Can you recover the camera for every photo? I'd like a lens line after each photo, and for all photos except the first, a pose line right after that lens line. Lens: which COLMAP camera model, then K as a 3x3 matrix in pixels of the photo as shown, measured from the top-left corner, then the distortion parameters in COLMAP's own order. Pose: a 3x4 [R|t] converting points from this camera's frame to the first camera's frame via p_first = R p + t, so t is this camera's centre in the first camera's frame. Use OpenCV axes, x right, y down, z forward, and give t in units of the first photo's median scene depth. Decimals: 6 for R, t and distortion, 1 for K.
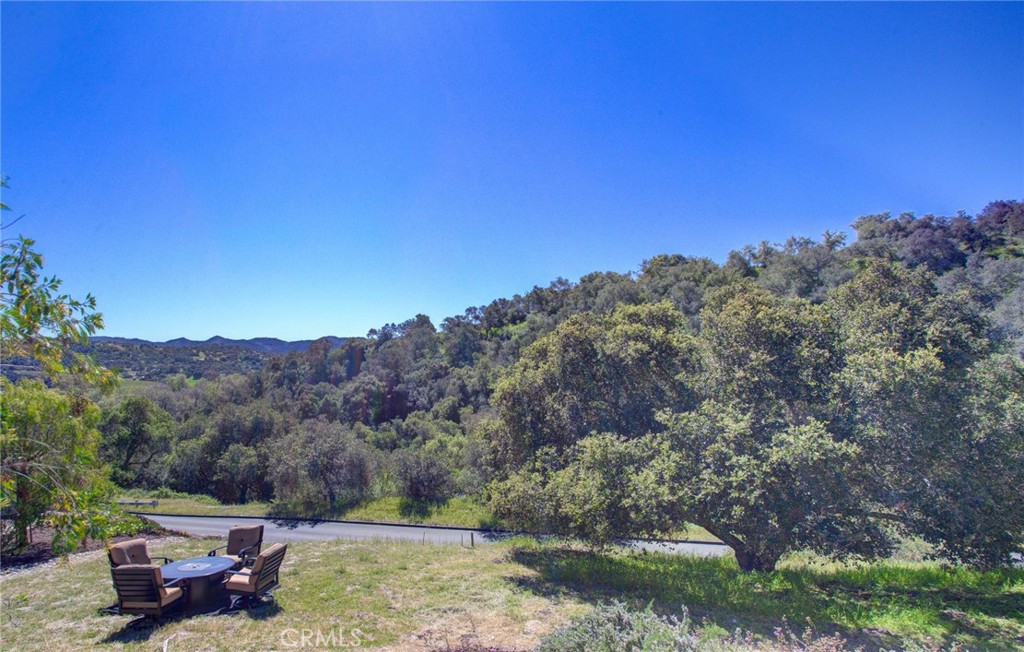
lens RADIAL K [[584.8, 0, 512.0], [0, 584.8, 326.0], [0, 0, 1]] dist [-0.052322, 0.000648]
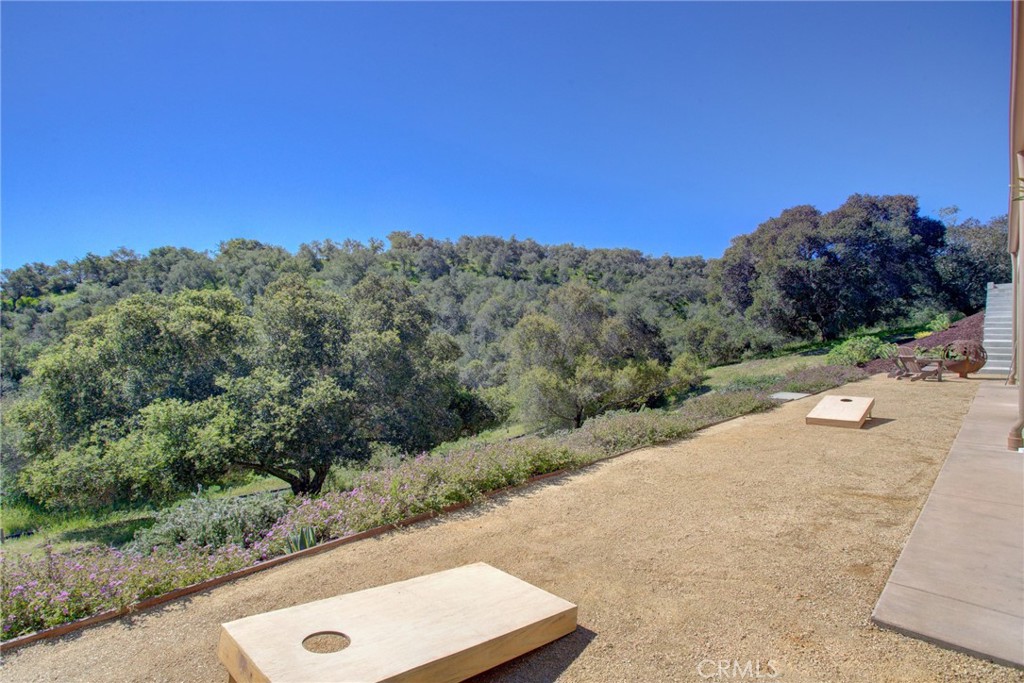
lens RADIAL K [[538.1, 0, 512.0], [0, 538.1, 341.5], [0, 0, 1]] dist [0.022304, 0.000274]
pose [[0.766573, -0.012529, 0.642035, -0.007066], [-0.033714, 0.997646, 0.059722, -0.018216], [-0.641271, -0.067427, 0.764346, -0.237469]]
